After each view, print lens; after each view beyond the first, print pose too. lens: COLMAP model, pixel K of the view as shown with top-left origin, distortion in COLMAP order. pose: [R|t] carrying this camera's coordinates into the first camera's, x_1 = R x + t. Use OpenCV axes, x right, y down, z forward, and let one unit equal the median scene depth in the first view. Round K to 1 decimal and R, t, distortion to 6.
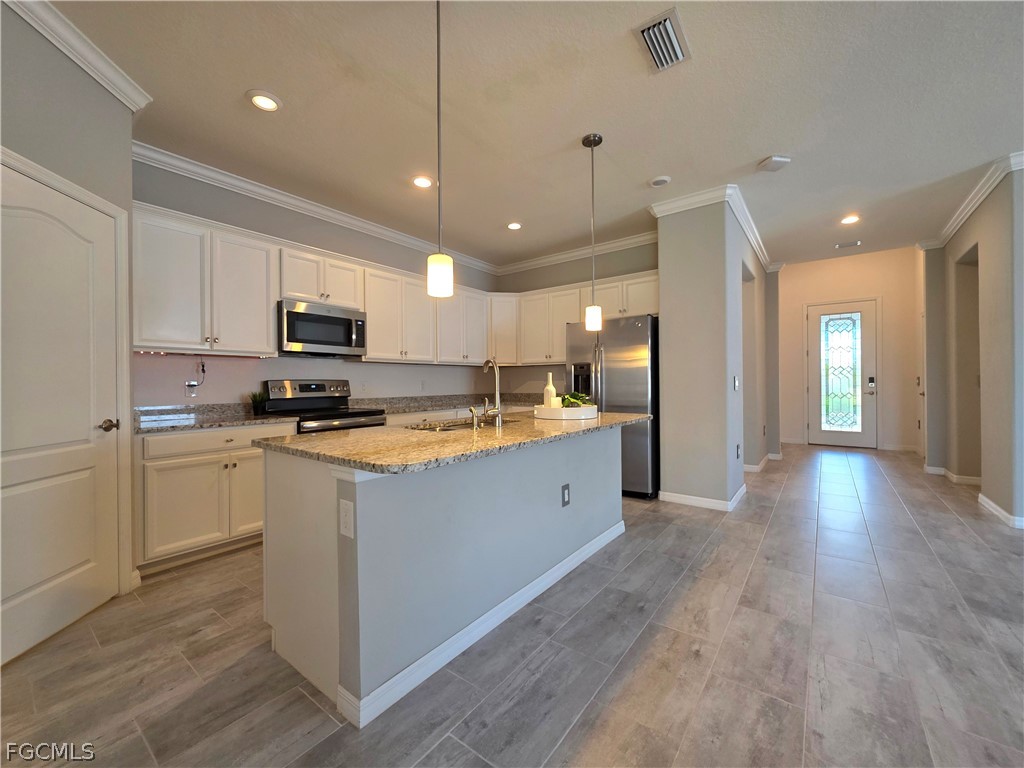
lens RADIAL K [[411.8, 0, 510.7], [0, 411.8, 383.0], [0, 0, 1]] dist [0.003005, -0.000111]
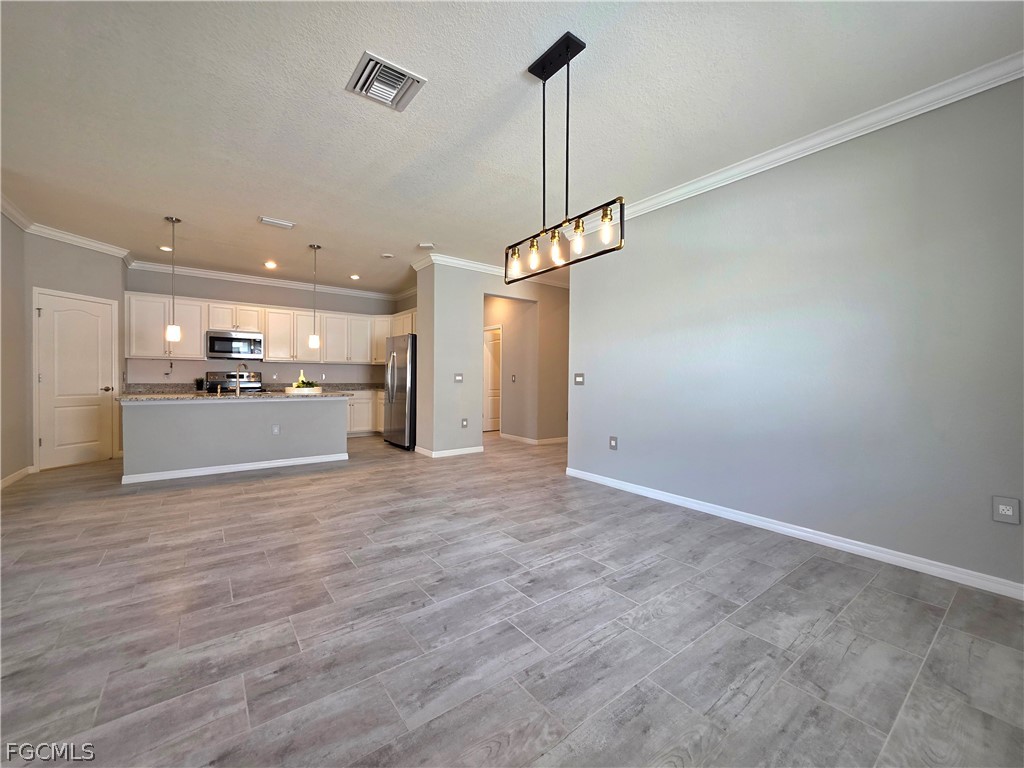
lens RADIAL K [[411.8, 0, 508.3], [0, 411.8, 381.8], [0, 0, 1]] dist [0.003005, -0.000111]
pose [[0.961997, 0.019359, -0.272374, 1.311834], [-0.016280, 0.999776, 0.013561, -0.009278], [0.272575, -0.008611, 0.962096, -0.477112]]
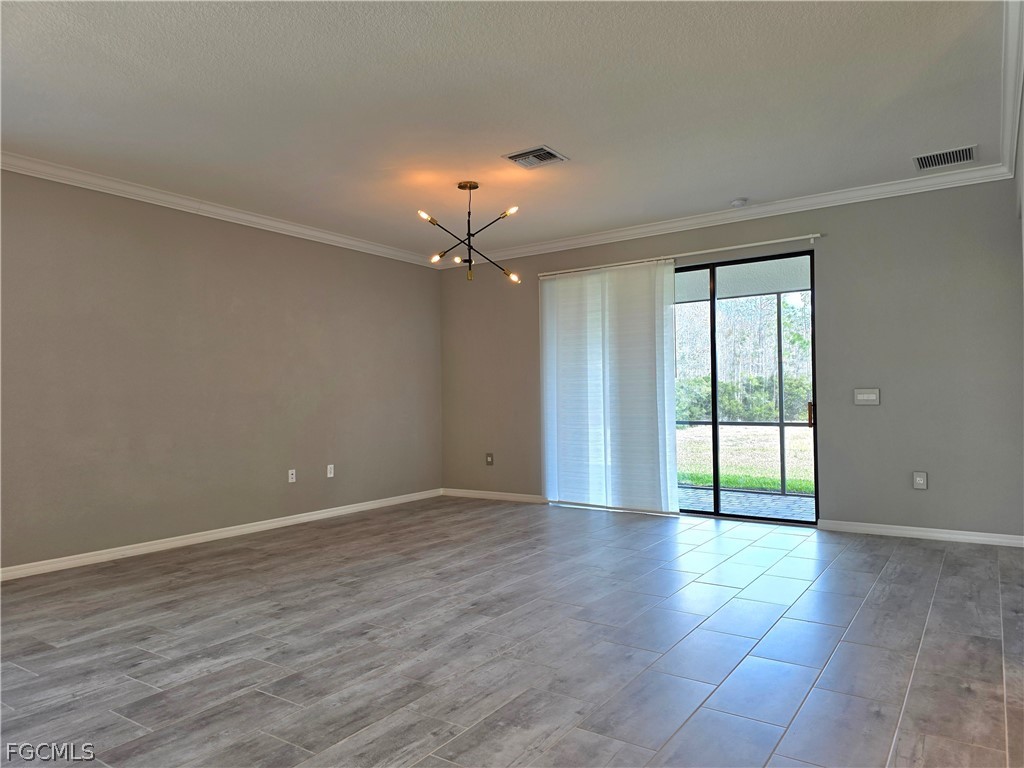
lens RADIAL K [[682.9, 0, 510.8], [0, 682.9, 391.6], [0, 0, 1]] dist [0.059748, -0.053362]
pose [[-0.998489, 0.023301, -0.049761, 0.499618], [0.023902, 0.999648, -0.011498, -0.005083], [0.049476, -0.012670, -0.998695, 0.818427]]
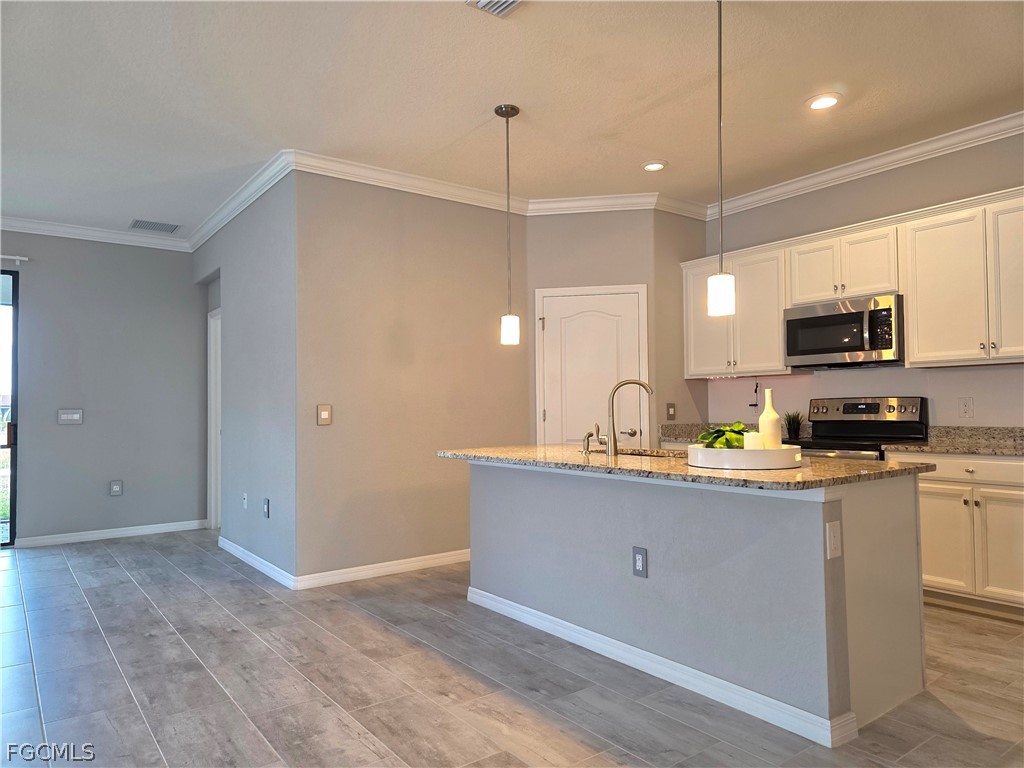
lens RADIAL K [[682.9, 0, 515.8], [0, 682.9, 389.6], [0, 0, 1]] dist [0.059748, -0.053362]
pose [[-0.273200, -0.013602, -0.961861, 0.995675], [0.016033, 0.999697, -0.018691, -0.009919], [0.961824, -0.020528, -0.272899, 0.819832]]
